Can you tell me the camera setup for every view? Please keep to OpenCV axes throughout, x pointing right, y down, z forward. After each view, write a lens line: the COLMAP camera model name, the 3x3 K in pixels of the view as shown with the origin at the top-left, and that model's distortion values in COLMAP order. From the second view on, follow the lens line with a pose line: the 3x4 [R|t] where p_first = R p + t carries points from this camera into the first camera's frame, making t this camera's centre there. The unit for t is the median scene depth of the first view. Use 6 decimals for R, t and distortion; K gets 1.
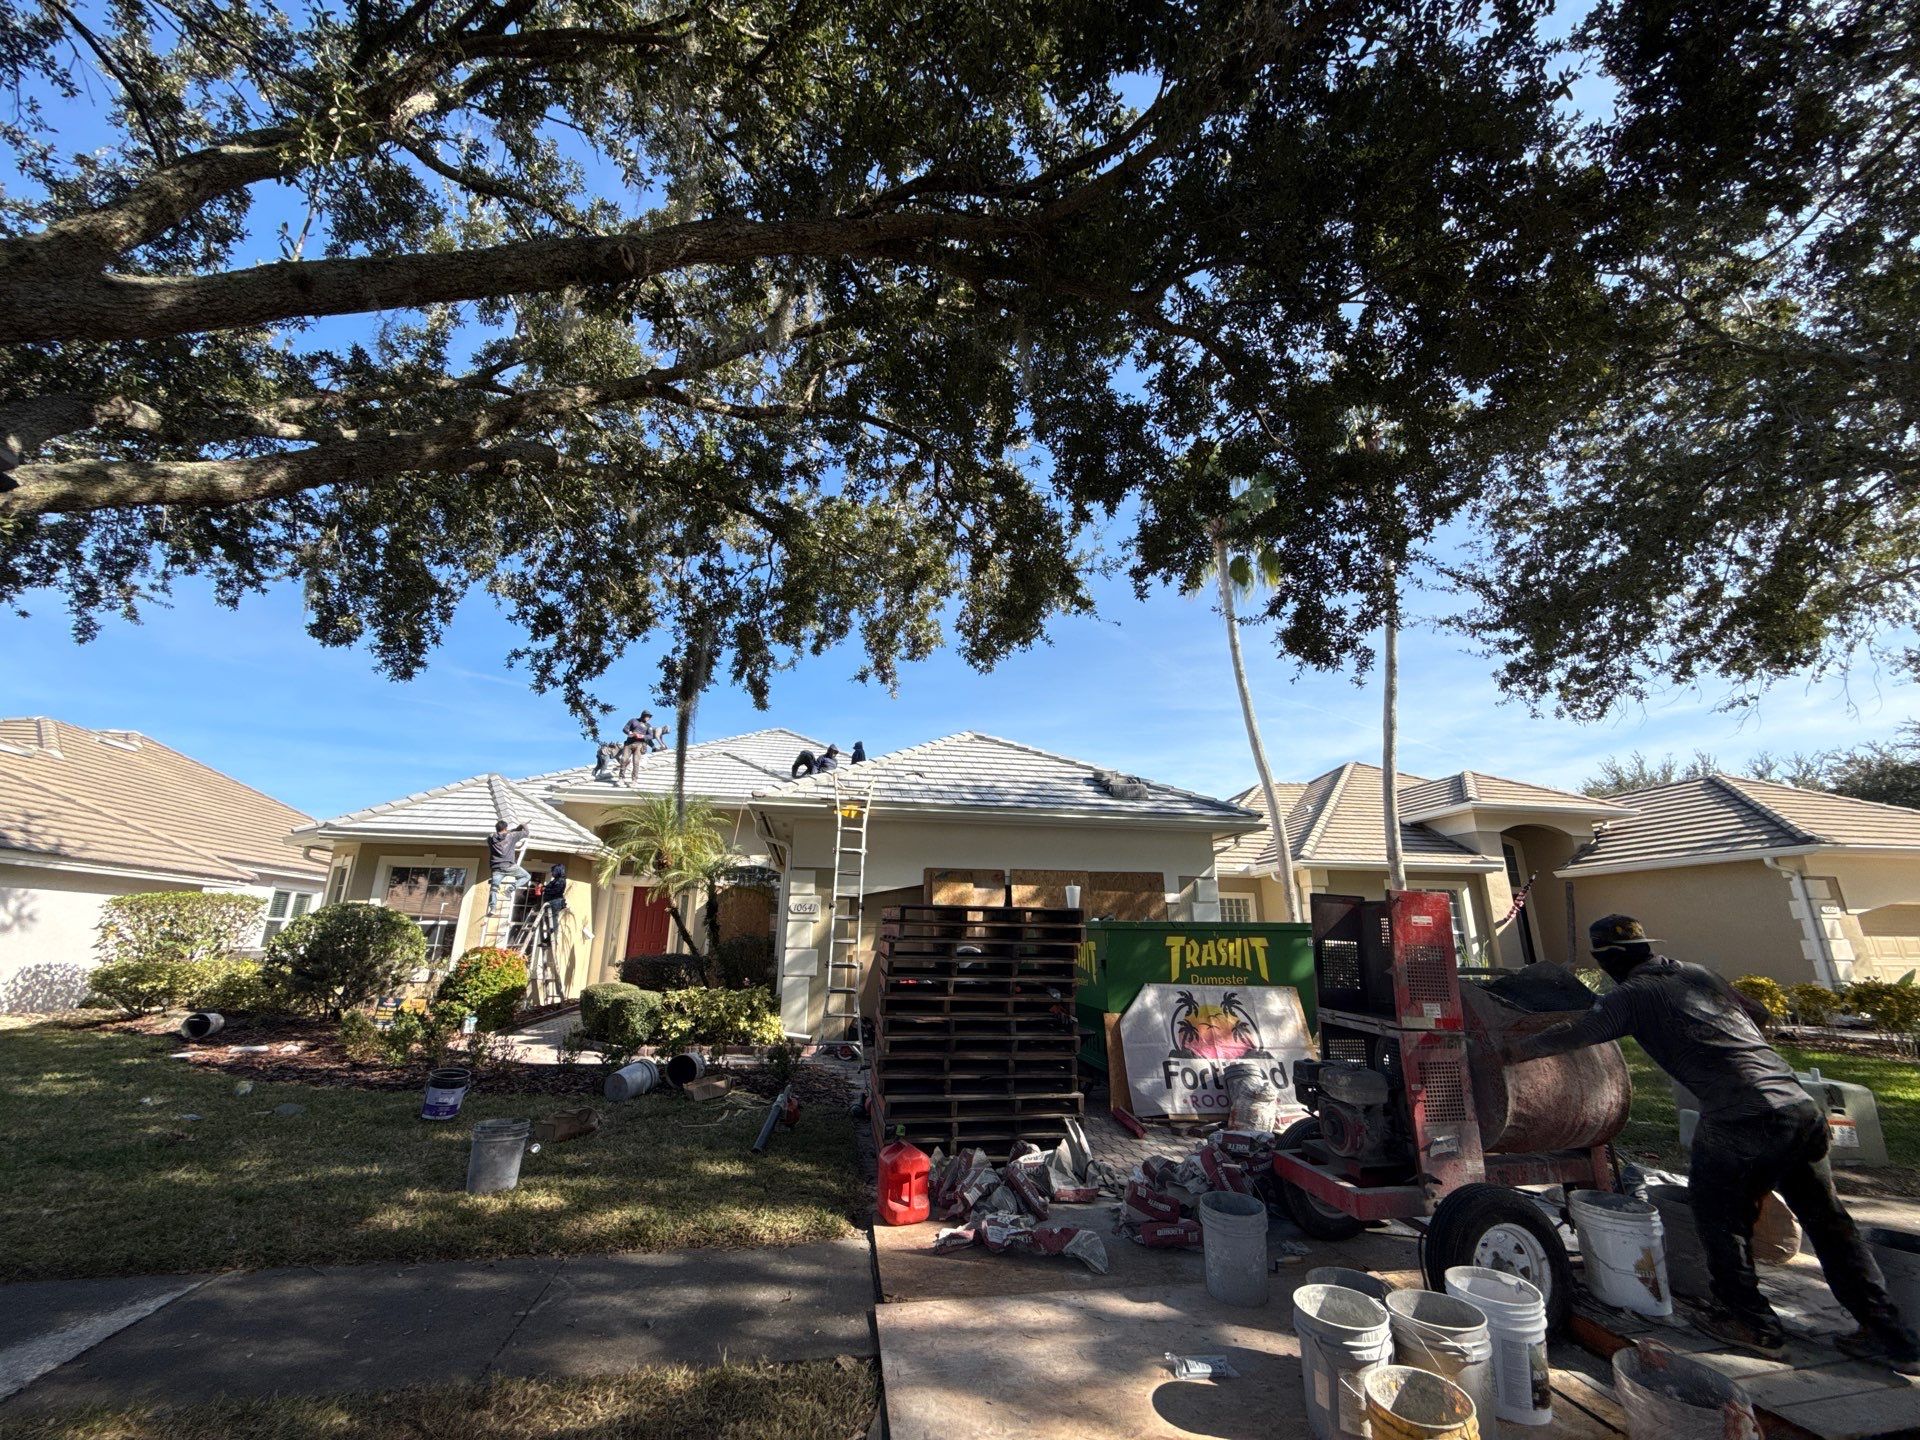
lens RADIAL K [[746.0, 0, 967.0], [0, 746.0, 713.1], [0, 0, 1]] dist [-0.018236, 0.008013]
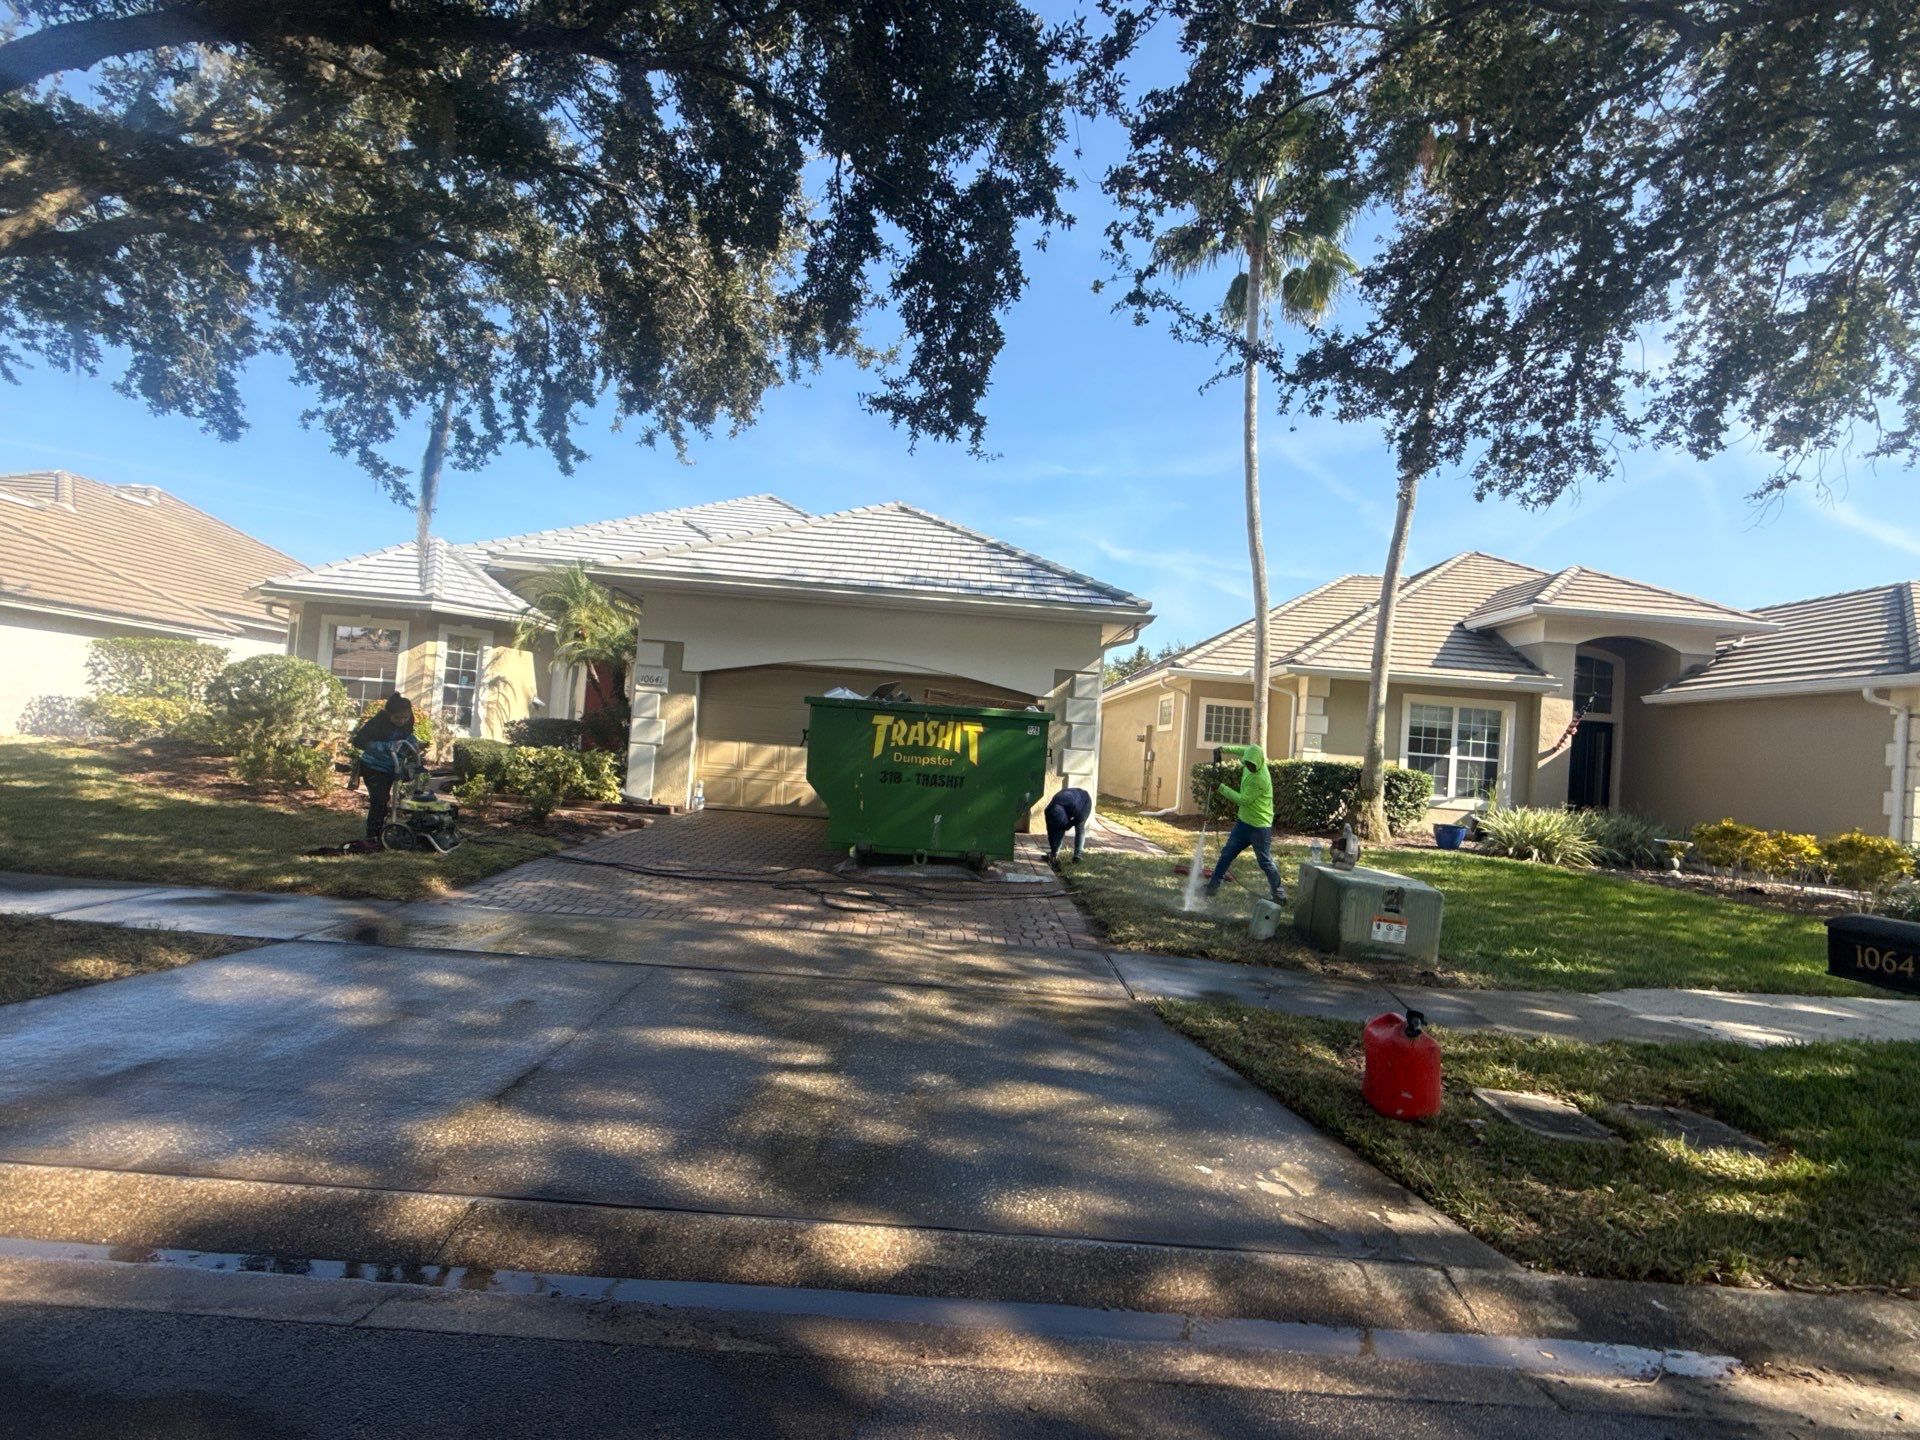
lens RADIAL K [[896.8, 0, 951.8], [0, 896.8, 720.3], [0, 0, 1]] dist [0.000446, -0.000408]
pose [[0.983783, 0.059971, -0.169041, 0.296560], [-0.013684, 0.964795, 0.262646, -0.006171], [0.178841, -0.256074, 0.949969, -0.075455]]
